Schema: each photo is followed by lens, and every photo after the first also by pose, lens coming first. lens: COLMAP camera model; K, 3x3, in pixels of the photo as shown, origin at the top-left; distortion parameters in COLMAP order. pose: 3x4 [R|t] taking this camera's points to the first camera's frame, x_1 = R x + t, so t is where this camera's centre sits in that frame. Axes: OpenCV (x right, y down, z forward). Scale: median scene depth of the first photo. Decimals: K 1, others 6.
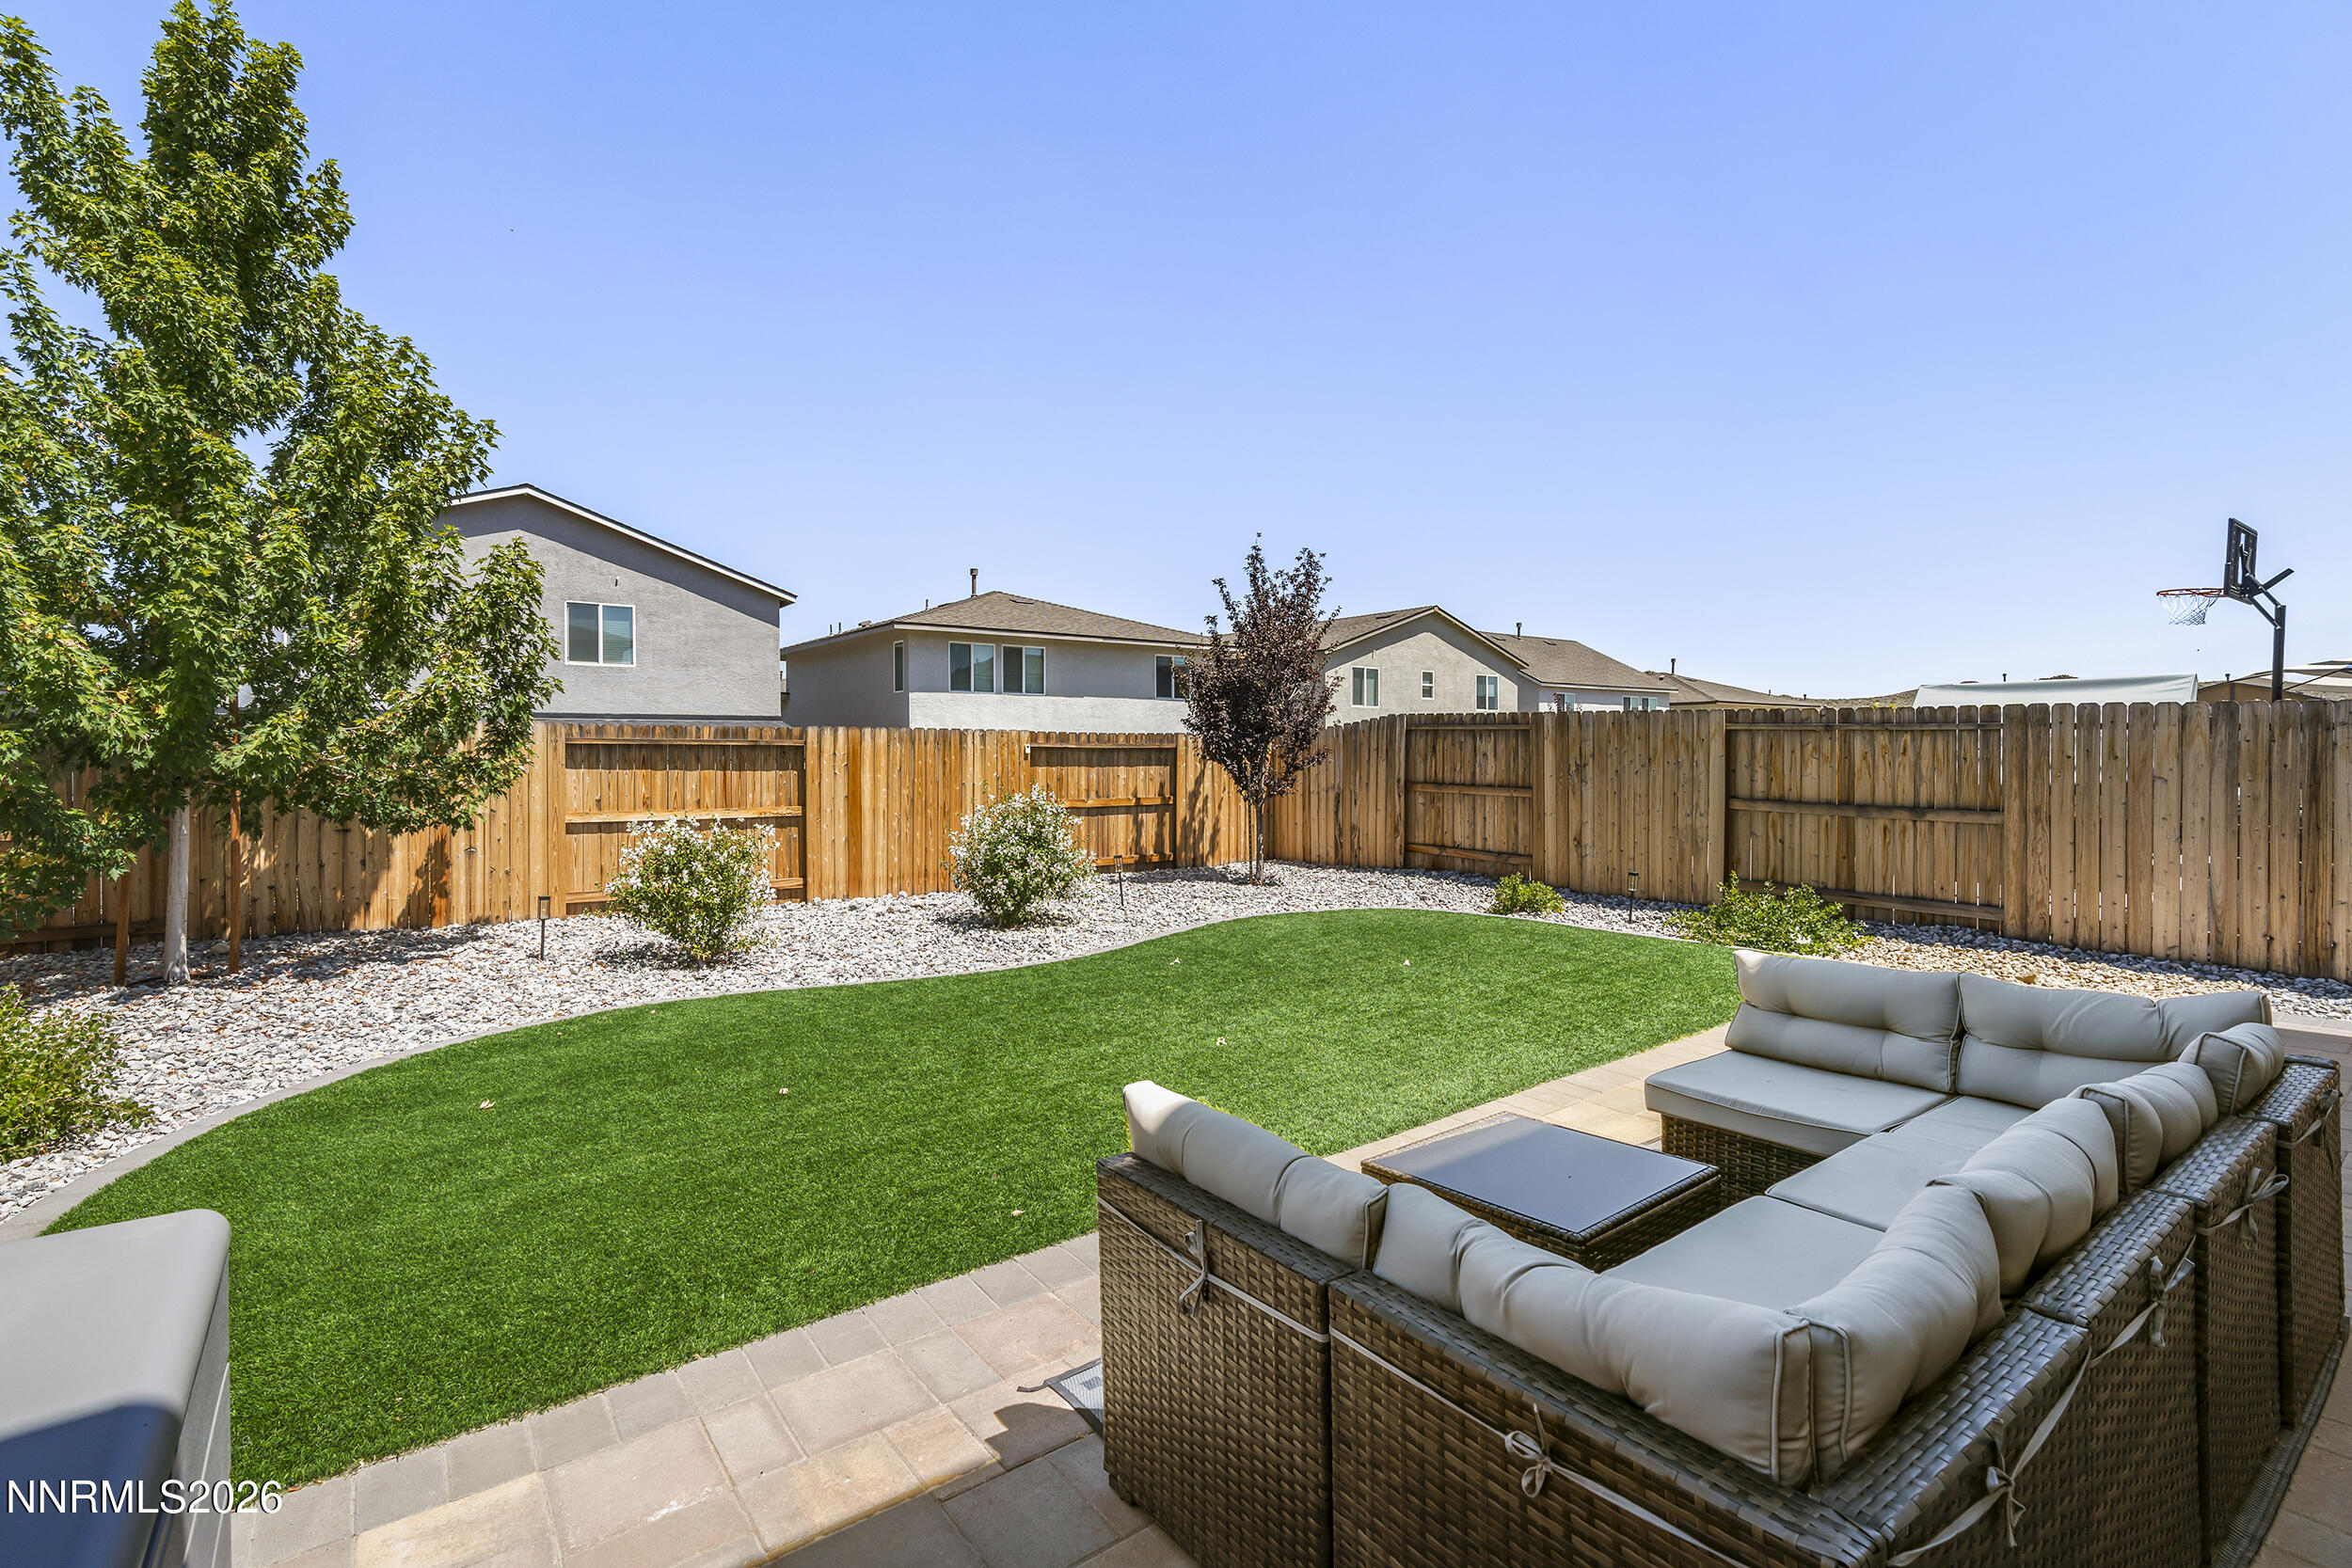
lens RADIAL K [[1104.5, 0, 1196.9], [0, 1104.5, 733.6], [0, 0, 1]] dist [-0.000406, -0.000186]
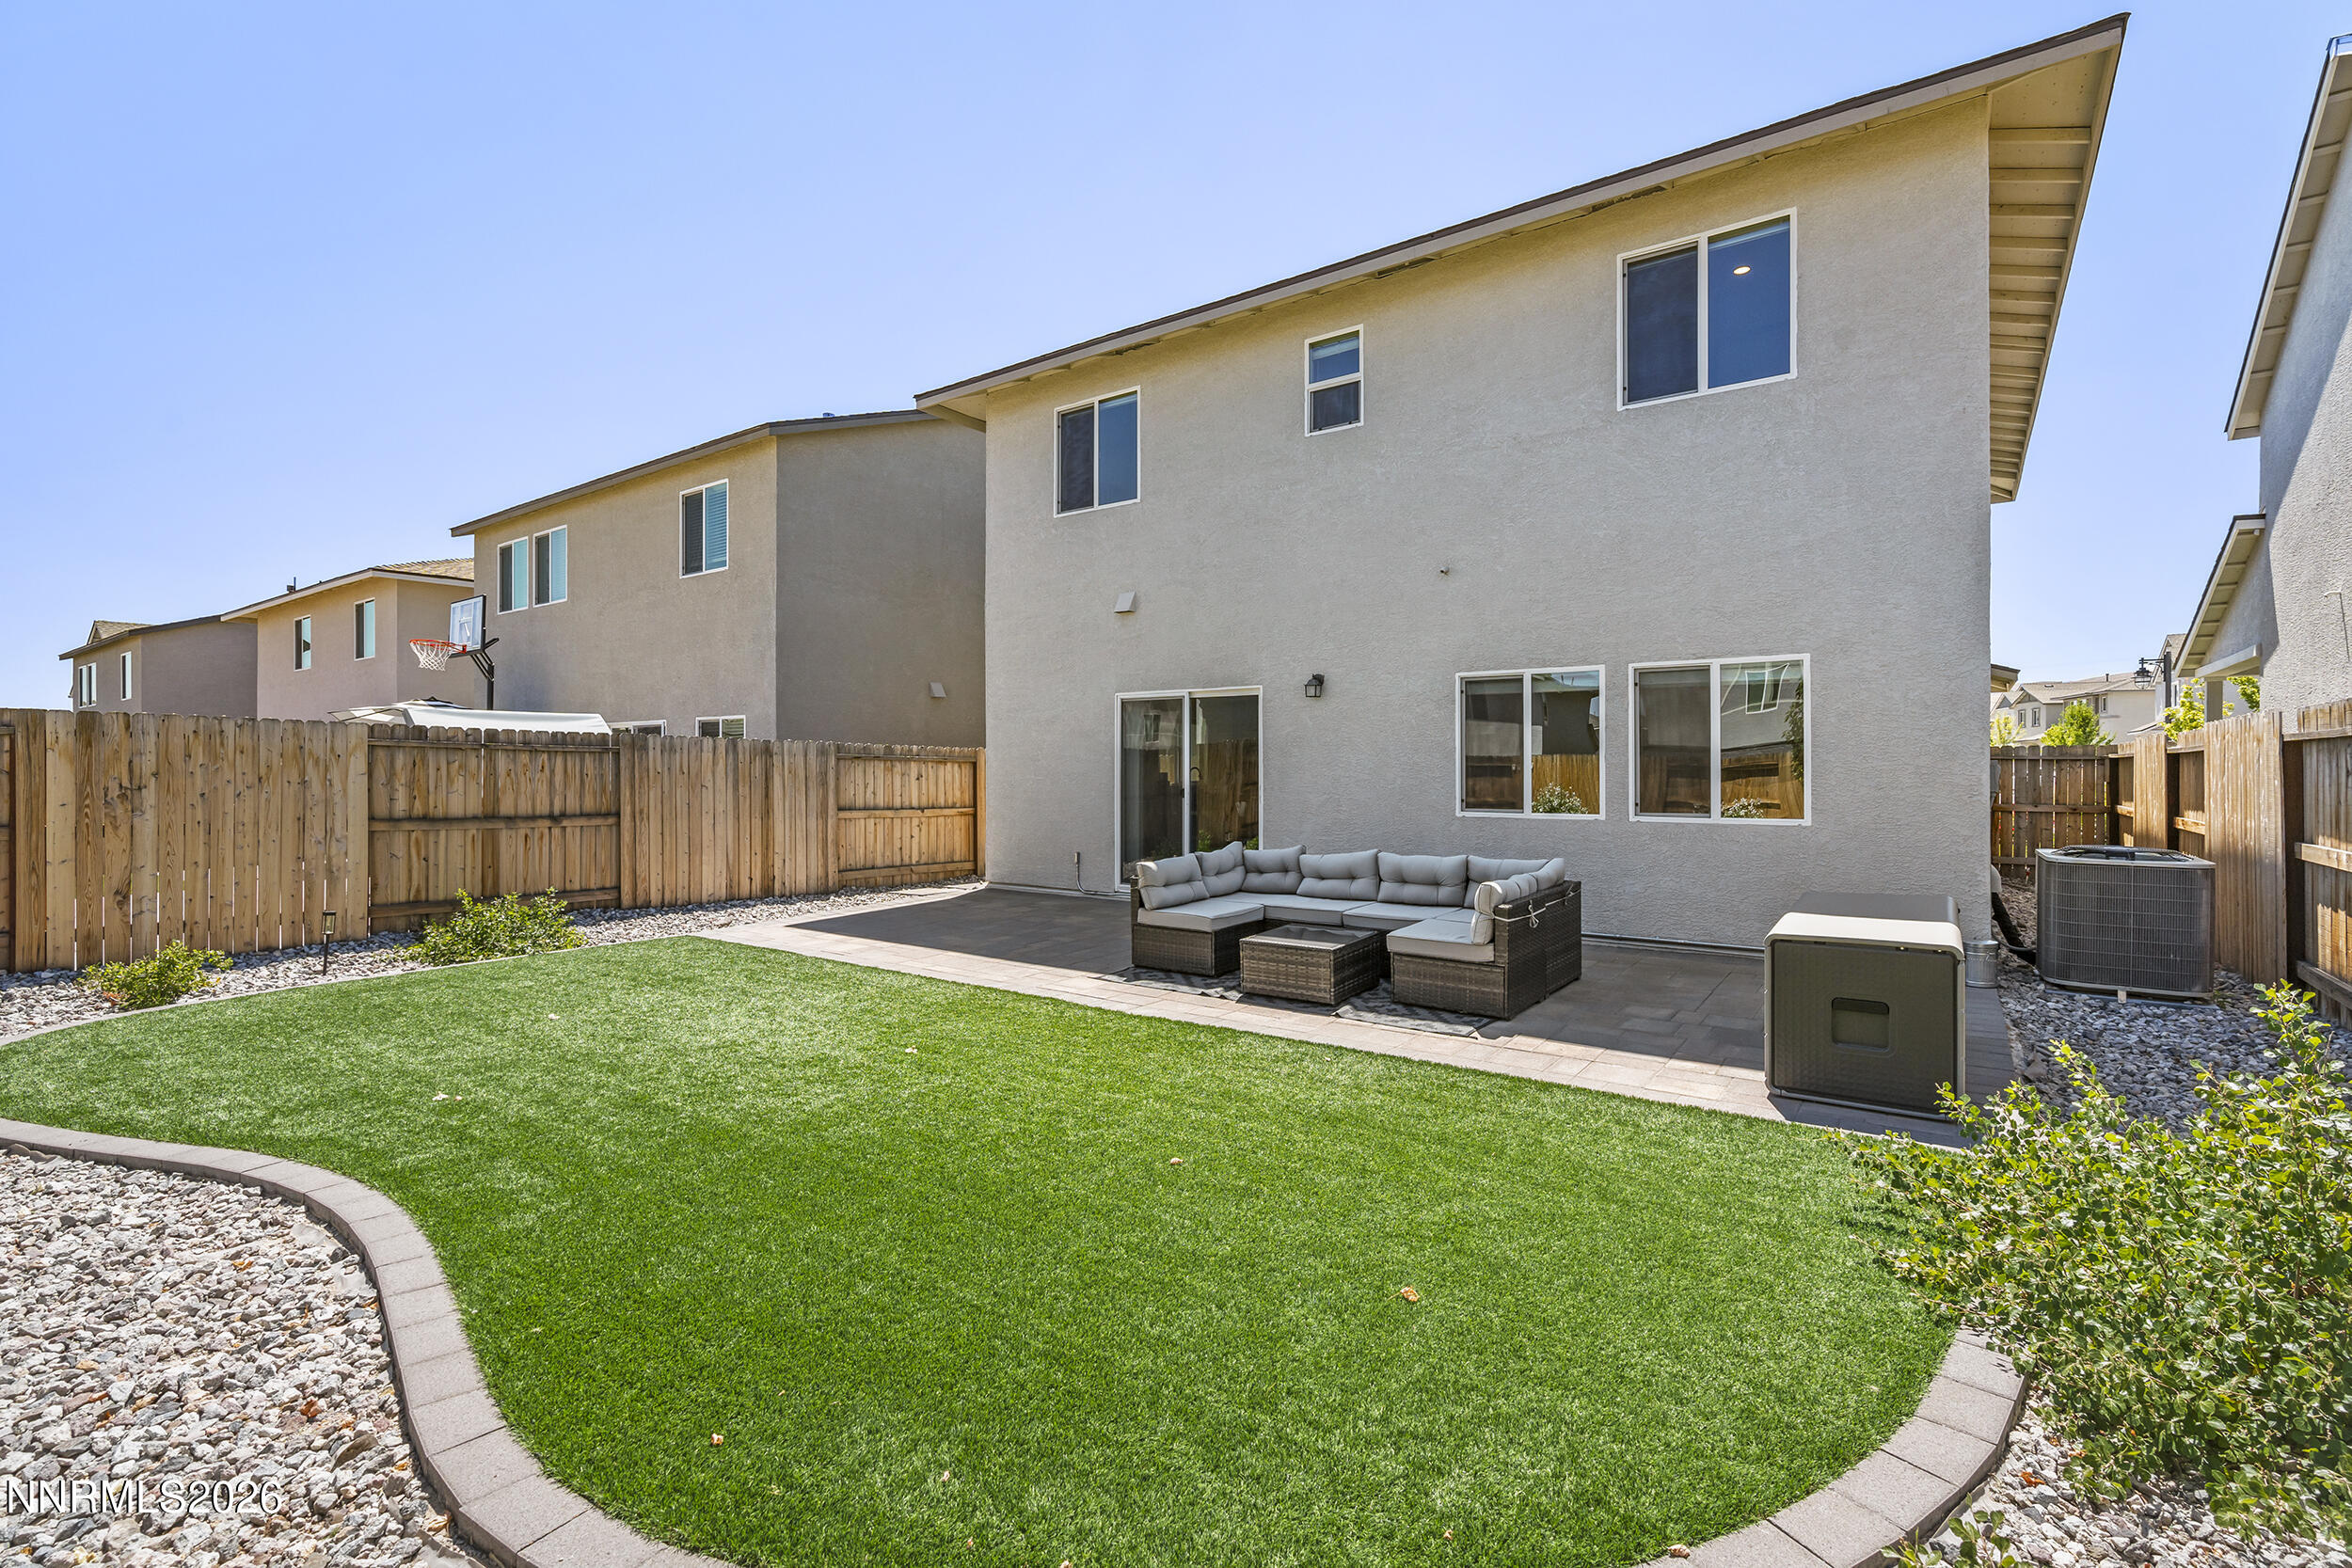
lens RADIAL K [[1104.5, 0, 1183.3], [0, 1104.5, 770.0], [0, 0, 1]] dist [-0.000406, -0.000186]
pose [[-0.264698, 0.002020, 0.964329, -0.626675], [-0.012444, 0.999907, -0.005510, 0.014604], [-0.964251, -0.013458, -0.264649, 0.625283]]
